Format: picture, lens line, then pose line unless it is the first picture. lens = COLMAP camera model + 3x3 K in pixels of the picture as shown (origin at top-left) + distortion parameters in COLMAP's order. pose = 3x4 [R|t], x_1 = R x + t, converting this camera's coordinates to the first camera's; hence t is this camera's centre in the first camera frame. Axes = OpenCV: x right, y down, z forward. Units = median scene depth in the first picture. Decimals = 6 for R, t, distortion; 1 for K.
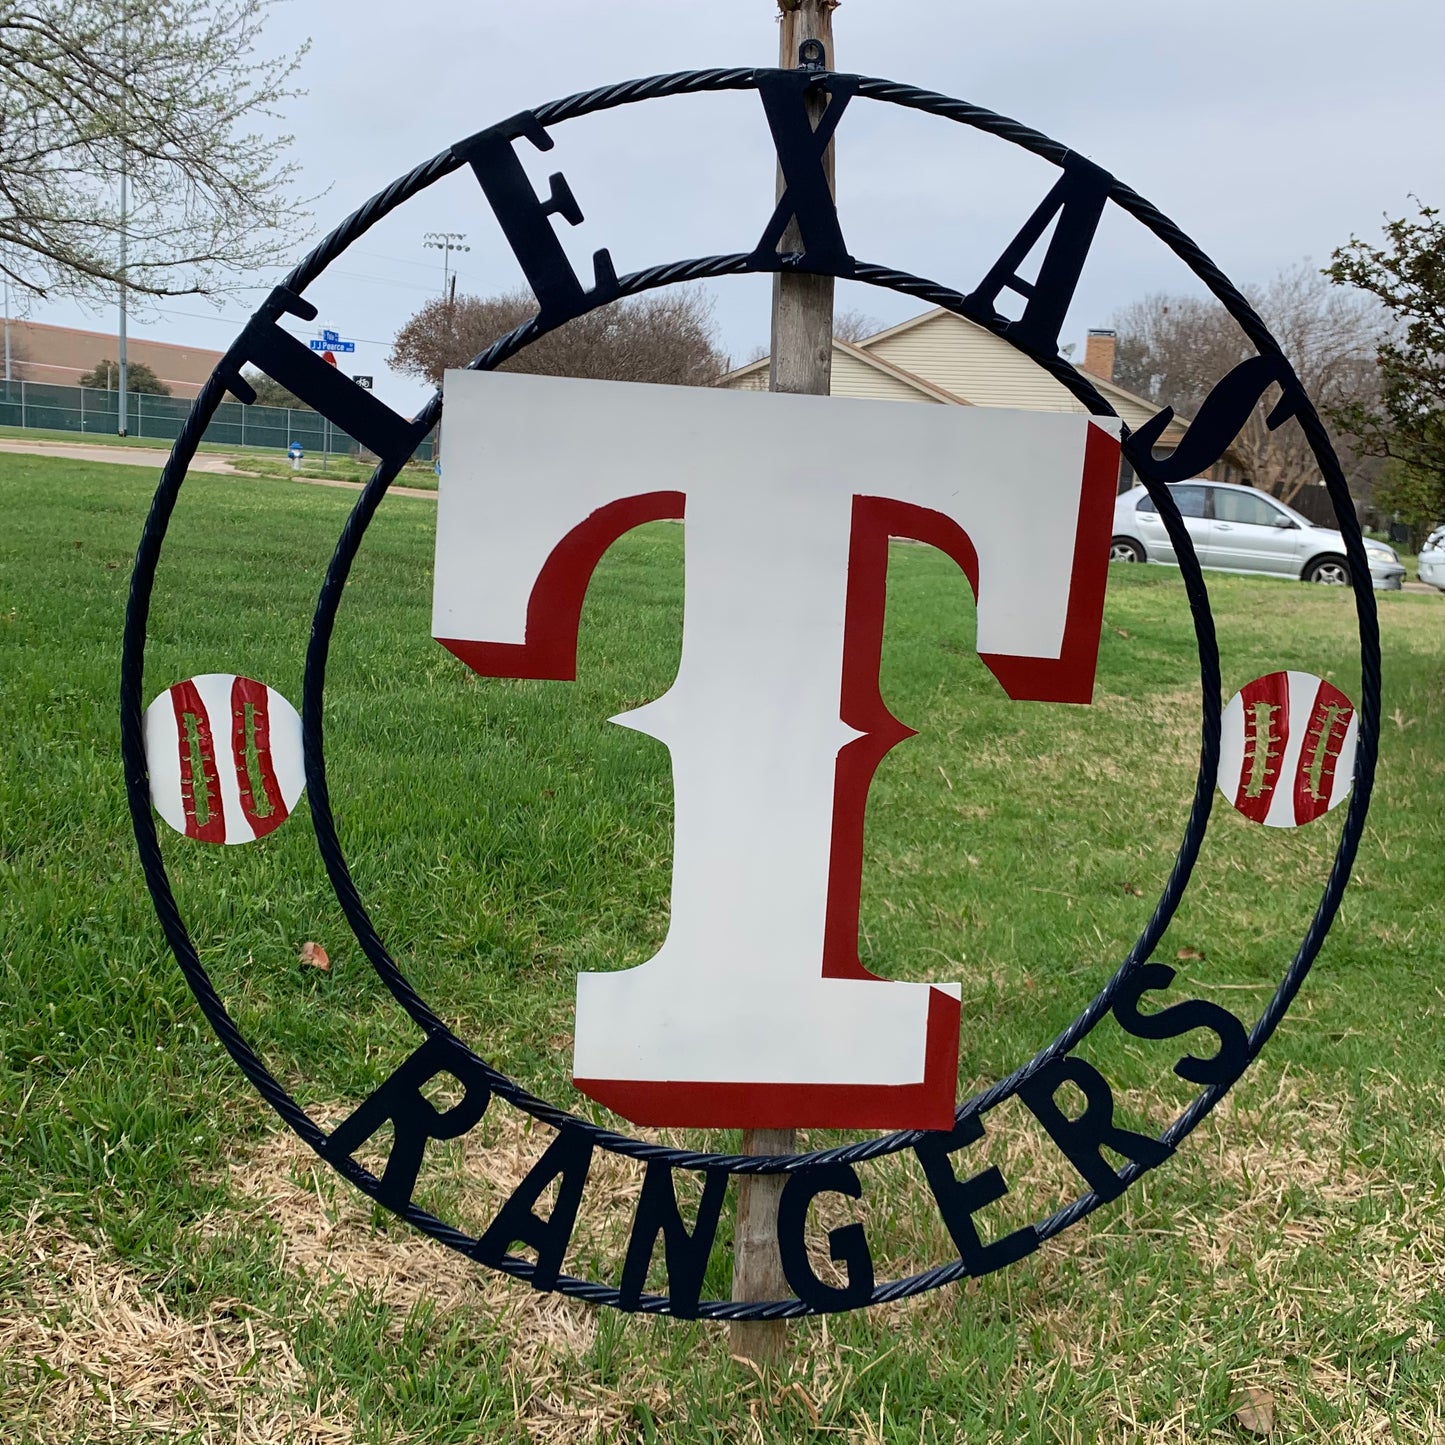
lens RADIAL K [[1394.0, 0, 742.5], [0, 1394.0, 740.1], [0, 0, 1]] dist [0.007402, -0.016215]
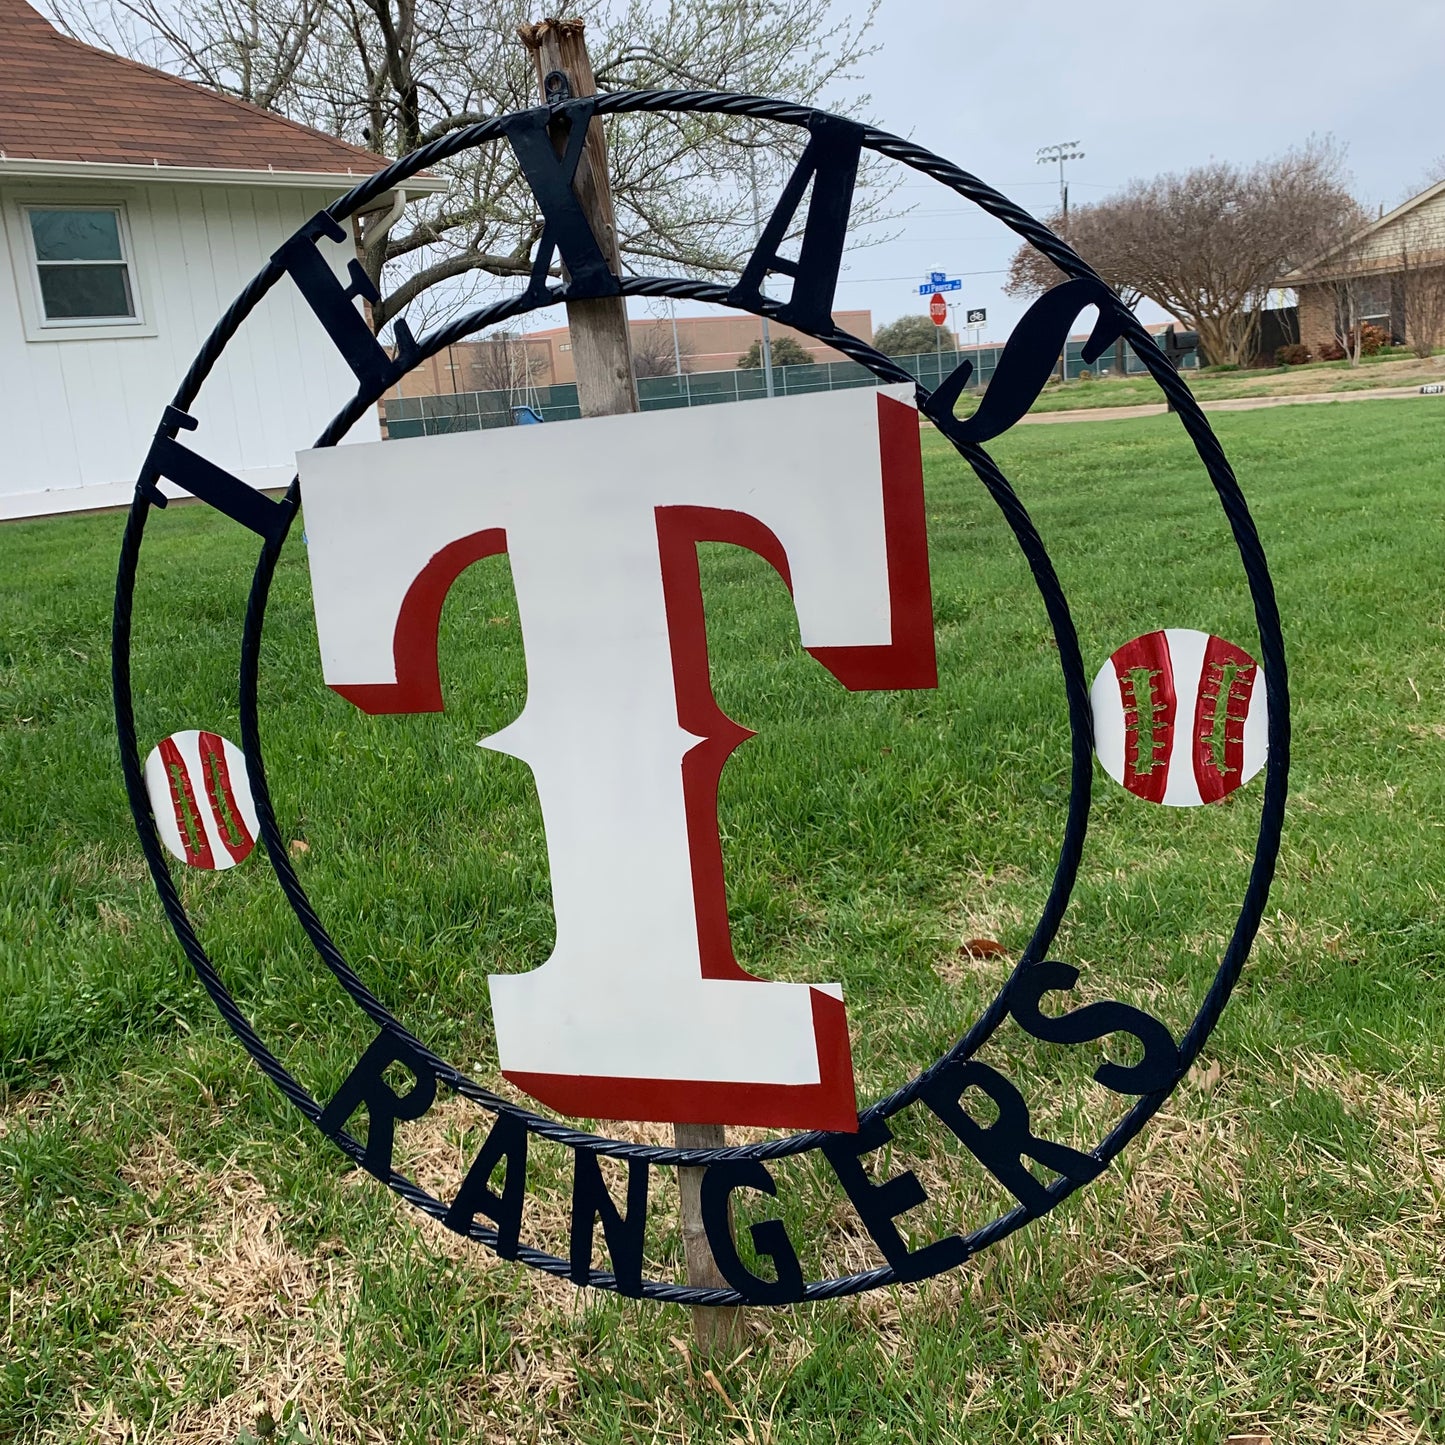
lens RADIAL K [[1403.2, 0, 718.0], [0, 1403.2, 720.6], [0, 0, 1]] dist [0.007246, -0.010950]
pose [[0.901399, -0.073783, -0.426657, 0.509718], [0.088458, 0.995972, 0.014648, -0.030446], [0.423857, -0.050945, 0.904295, 0.087557]]
